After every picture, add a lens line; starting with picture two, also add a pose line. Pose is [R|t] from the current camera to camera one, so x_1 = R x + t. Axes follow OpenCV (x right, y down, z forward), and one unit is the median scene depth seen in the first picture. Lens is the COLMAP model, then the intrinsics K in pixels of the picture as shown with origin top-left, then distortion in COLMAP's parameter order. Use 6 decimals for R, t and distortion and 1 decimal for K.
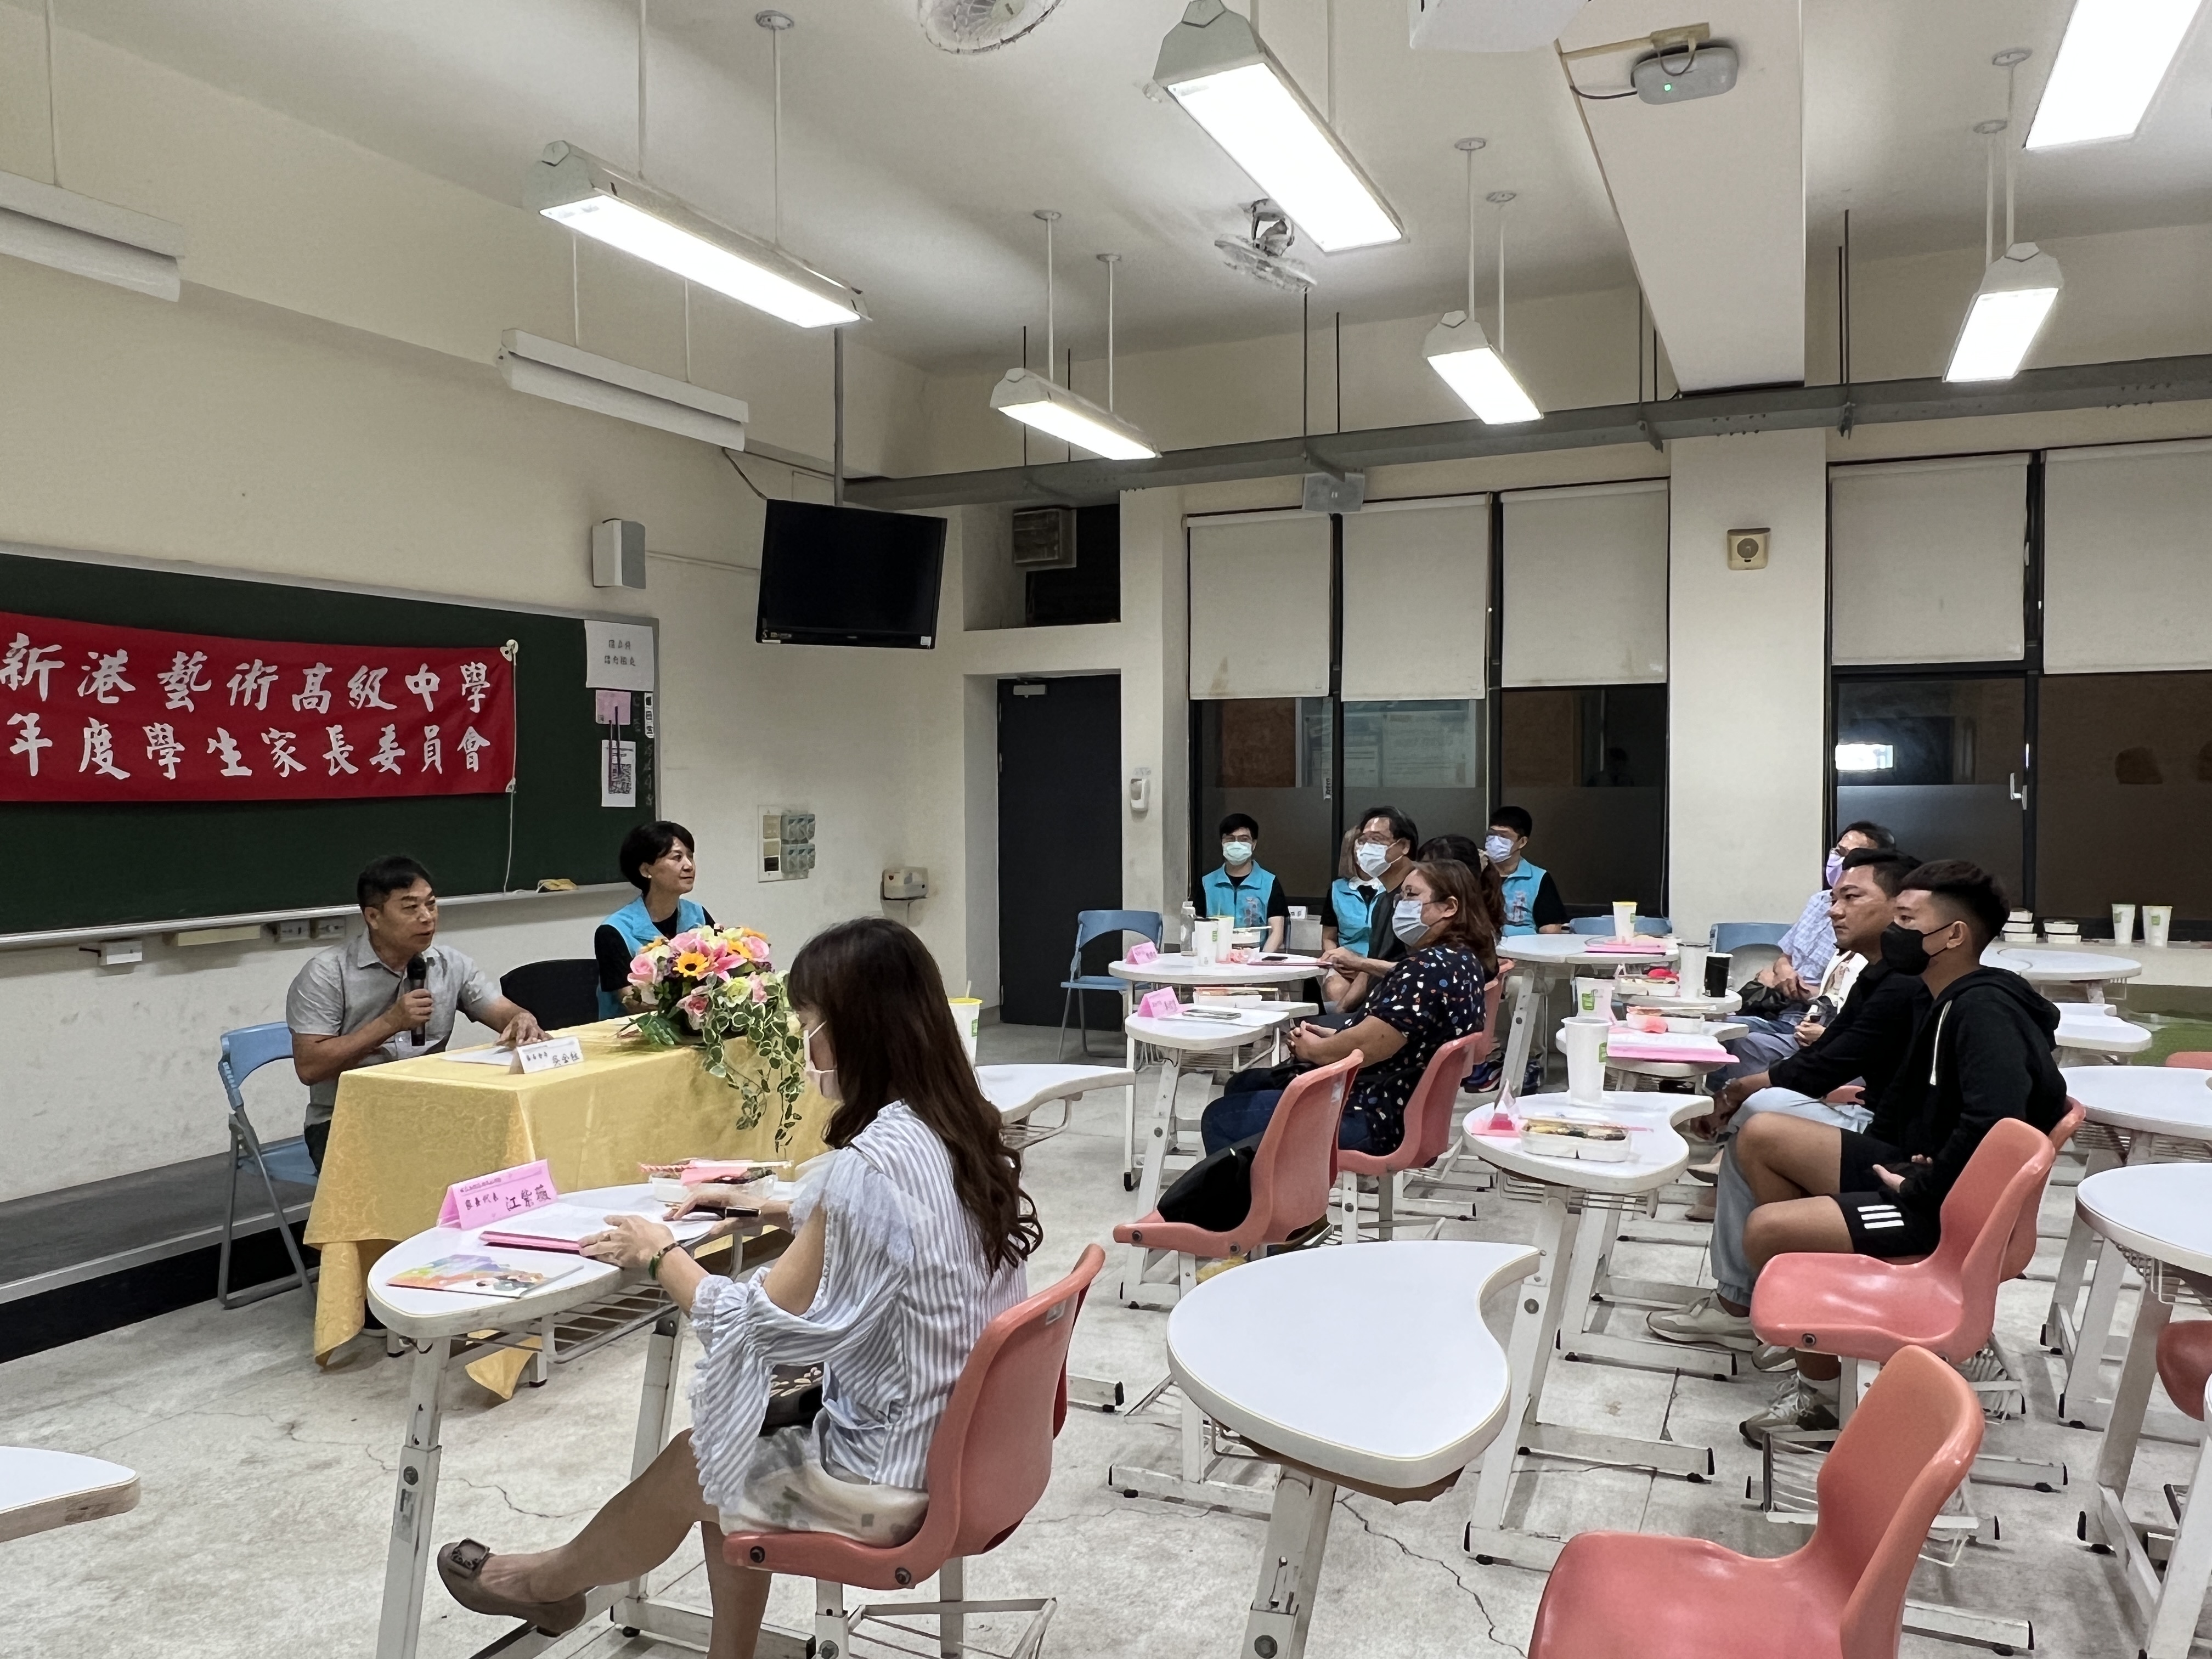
lens RADIAL K [[1572.3, 0, 1096.2], [0, 1572.3, 830.7], [0, 0, 1]] dist [-0.007531, -0.002567]
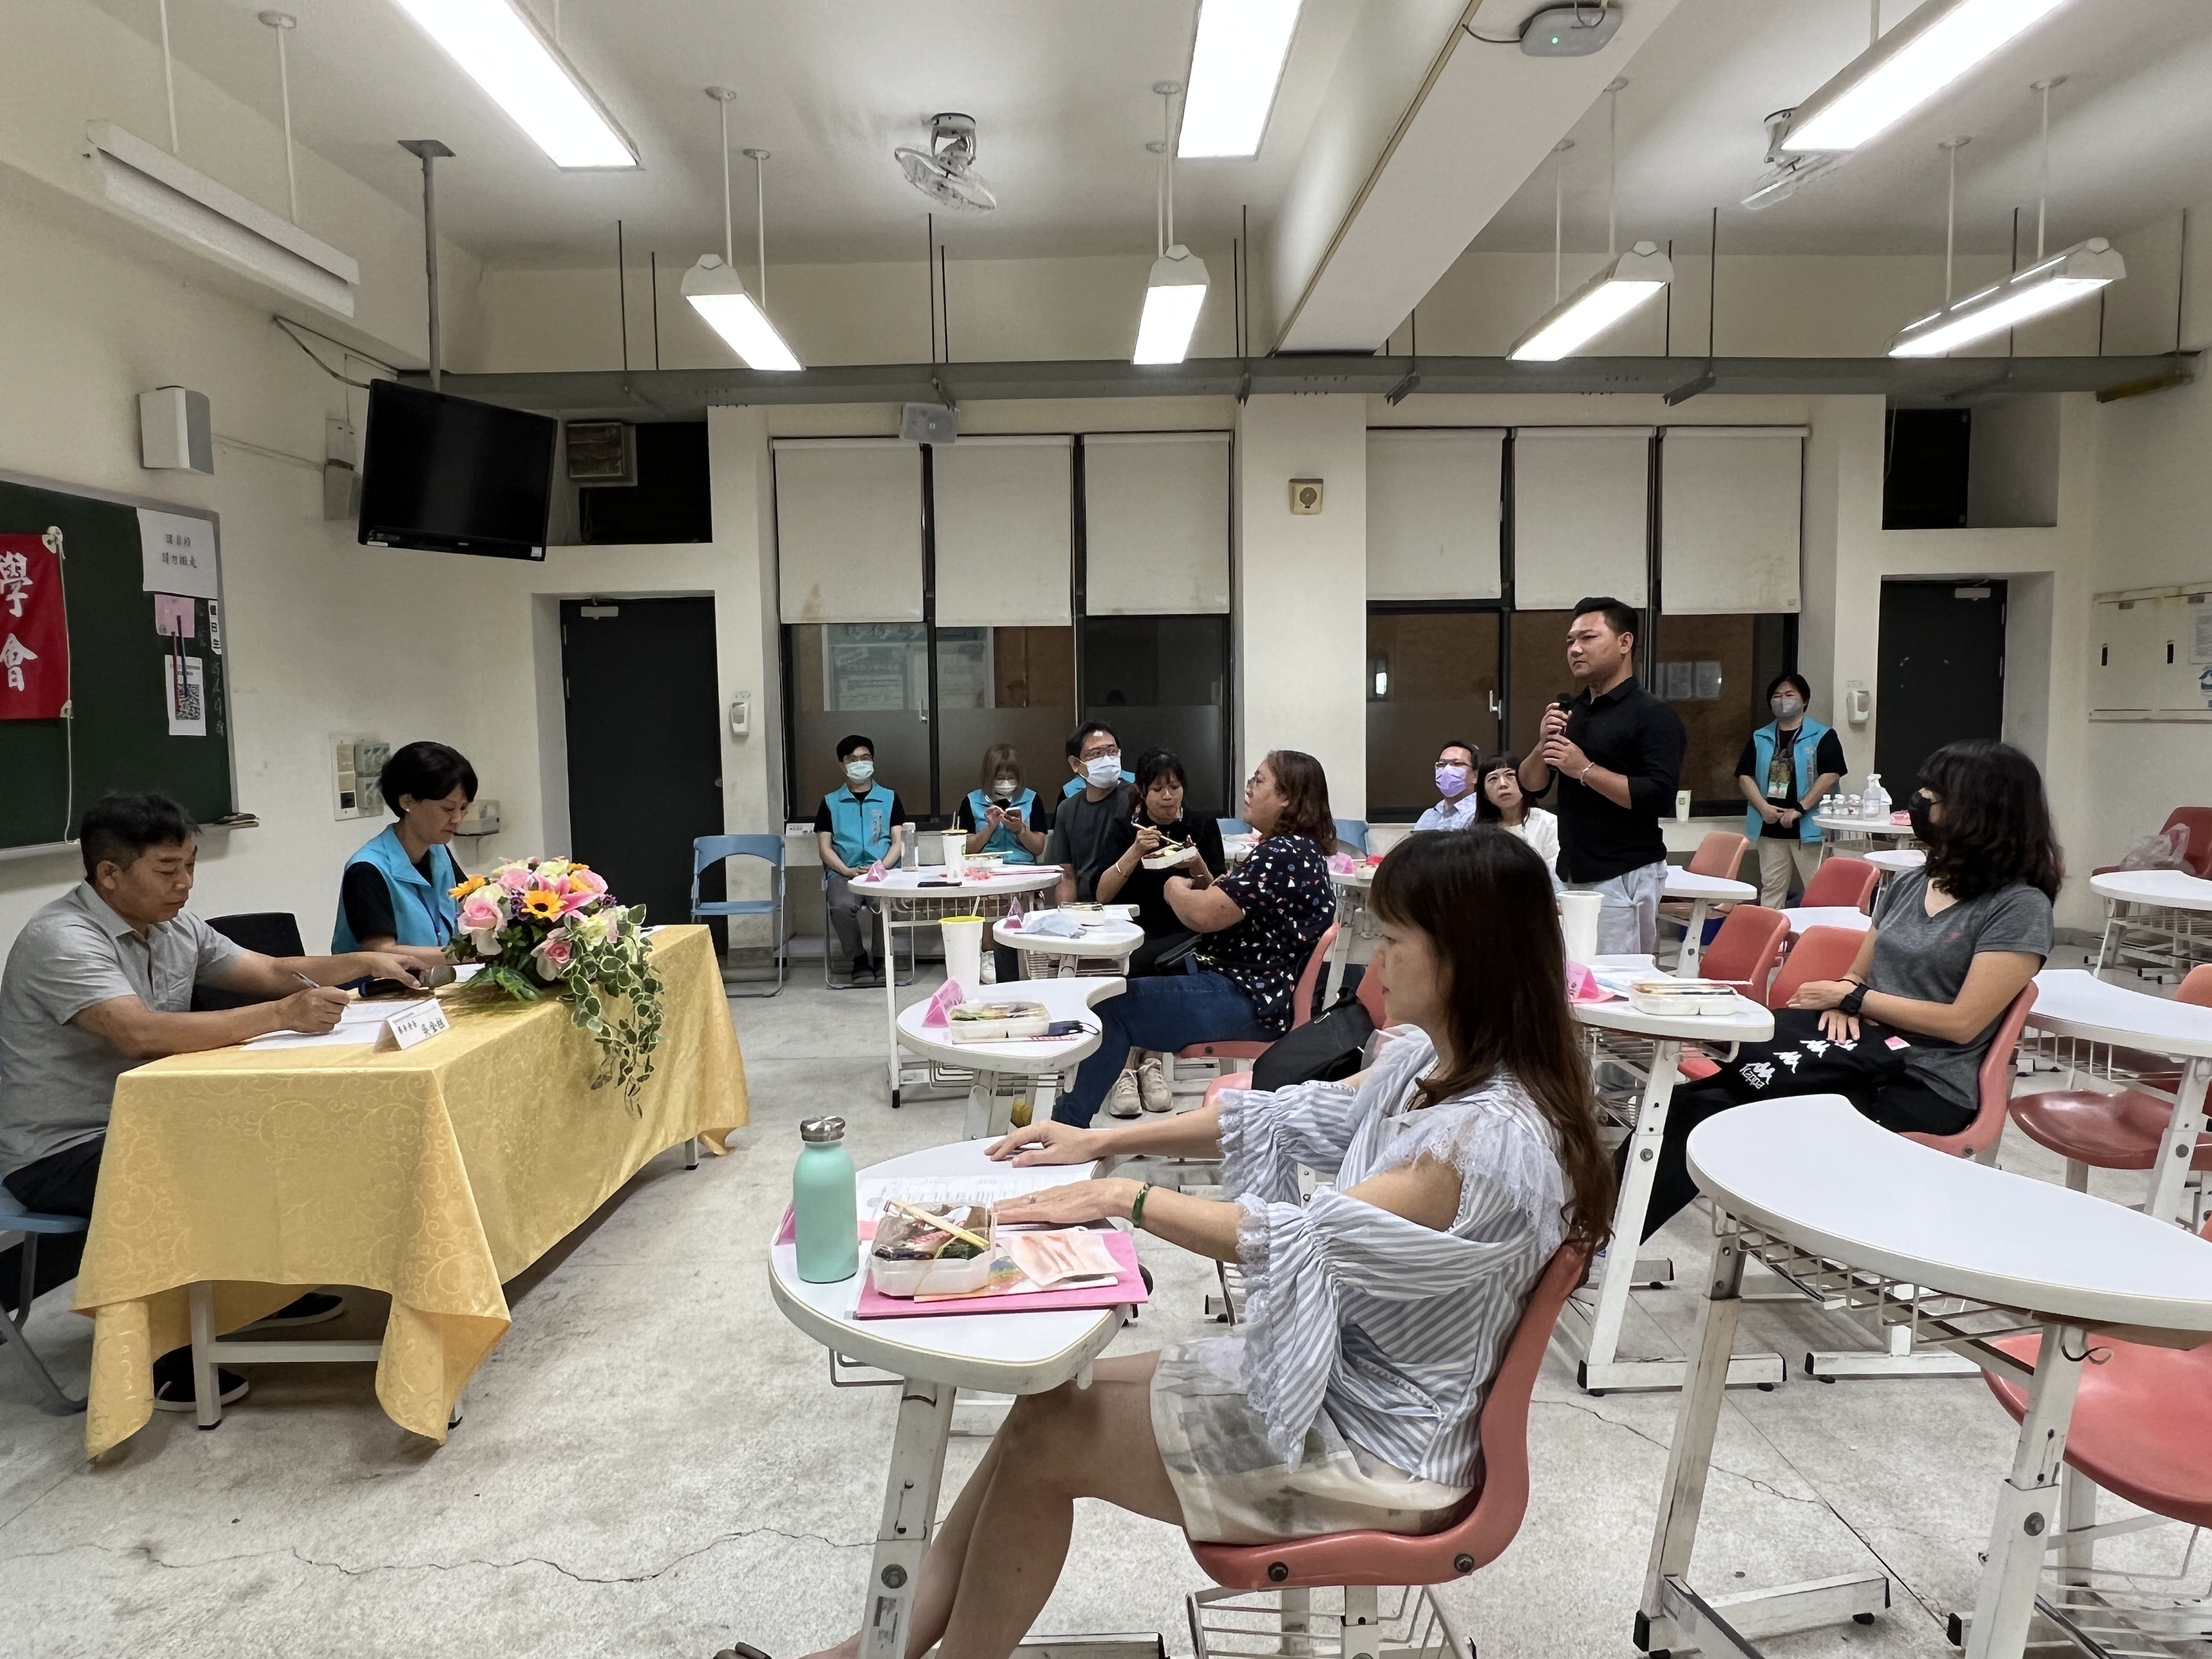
lens RADIAL K [[1426.3, 0, 1078.0], [0, 1426.3, 832.2], [0, 0, 1]] dist [-0.004363, -0.002981]
pose [[0.909941, -0.044105, 0.412386, -0.184243], [0.024235, 0.998285, 0.053292, 0.007246], [-0.414029, -0.038499, 0.909449, 0.106952]]
